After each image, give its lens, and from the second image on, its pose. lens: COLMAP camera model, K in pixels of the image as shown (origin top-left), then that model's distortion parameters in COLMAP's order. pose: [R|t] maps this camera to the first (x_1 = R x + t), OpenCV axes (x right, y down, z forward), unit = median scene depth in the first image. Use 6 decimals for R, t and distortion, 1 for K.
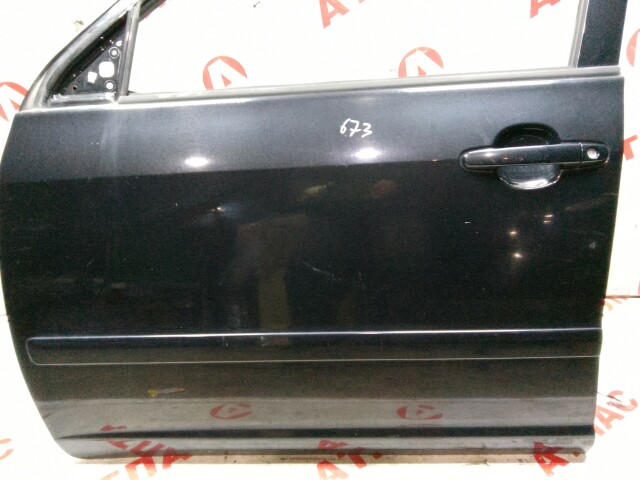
lens RADIAL K [[440.5, 0, 320.0], [0, 440.5, 240.0], [0, 0, 1]] dist [0.056074, -0.000463]
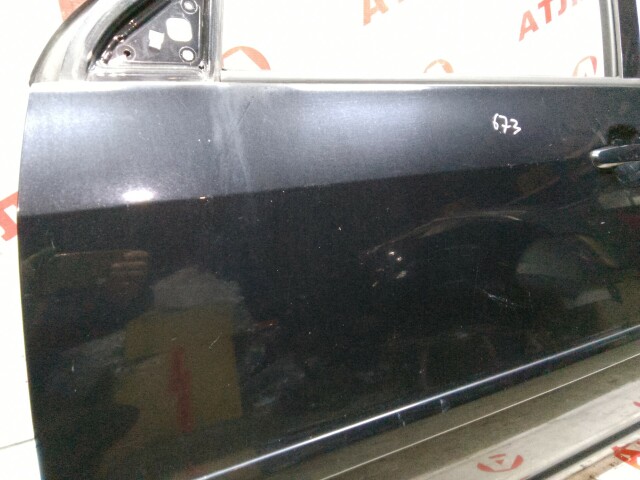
lens RADIAL K [[440.5, 0, 320.0], [0, 440.5, 240.0], [0, 0, 1]] dist [0.056074, -0.000463]
pose [[0.884312, -0.091549, 0.457833, -0.623920], [0.136604, 0.988411, -0.066209, -0.021613], [-0.446466, 0.121092, 0.886569, 0.399917]]
